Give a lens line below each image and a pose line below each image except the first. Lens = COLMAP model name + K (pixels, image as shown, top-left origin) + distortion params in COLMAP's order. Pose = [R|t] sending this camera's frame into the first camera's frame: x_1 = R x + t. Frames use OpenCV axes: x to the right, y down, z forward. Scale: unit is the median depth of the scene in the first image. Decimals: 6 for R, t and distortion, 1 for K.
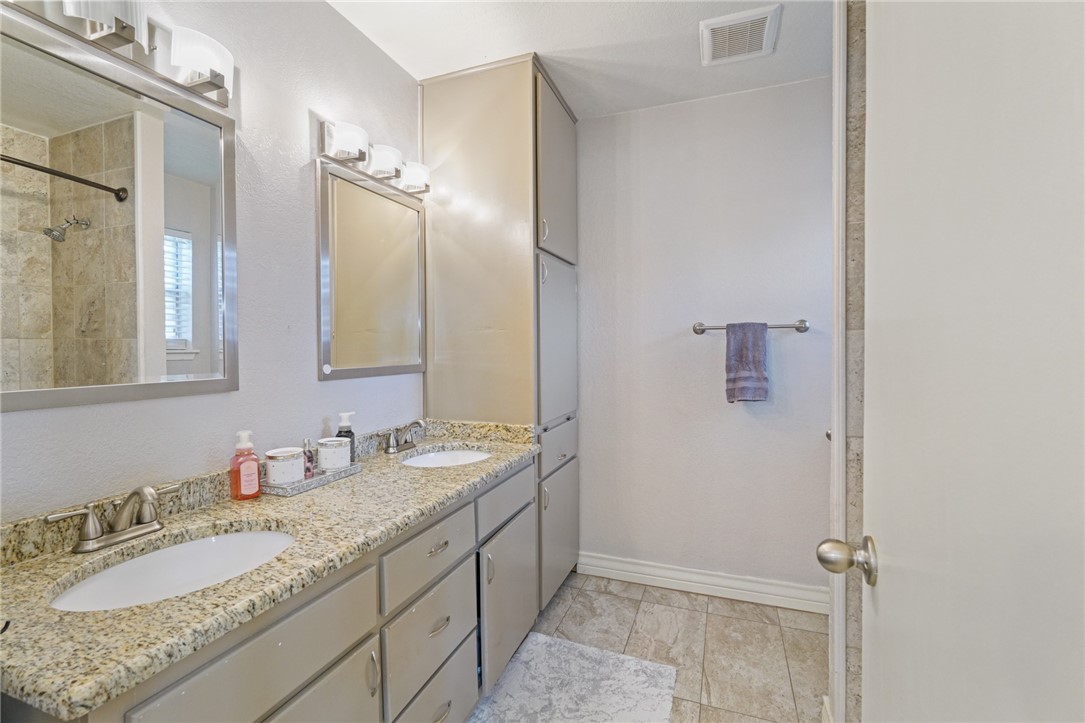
lens RADIAL K [[483.0, 0, 542.9], [0, 483.0, 357.7], [0, 0, 1]] dist [-0.013440, 0.007483]
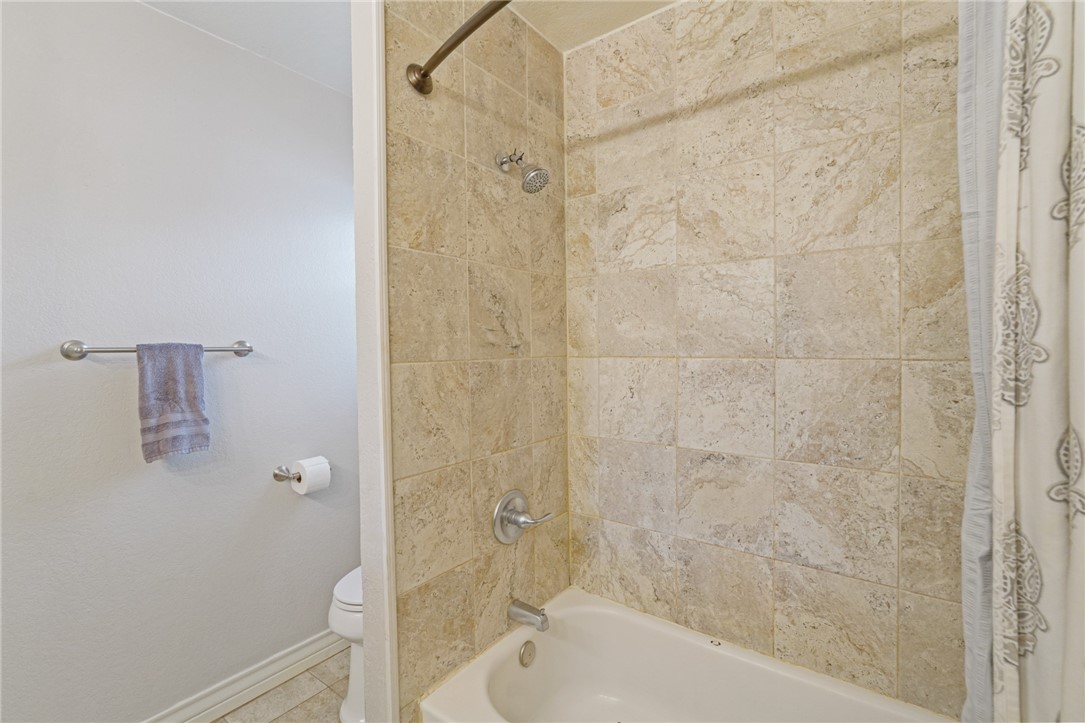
lens RADIAL K [[483.0, 0, 542.9], [0, 483.0, 357.7], [0, 0, 1]] dist [-0.013440, 0.007483]
pose [[0.274350, -0.014063, 0.961527, -0.099613], [0.030644, 0.999513, 0.005875, -0.039798], [-0.961142, 0.027853, 0.274647, 0.292424]]
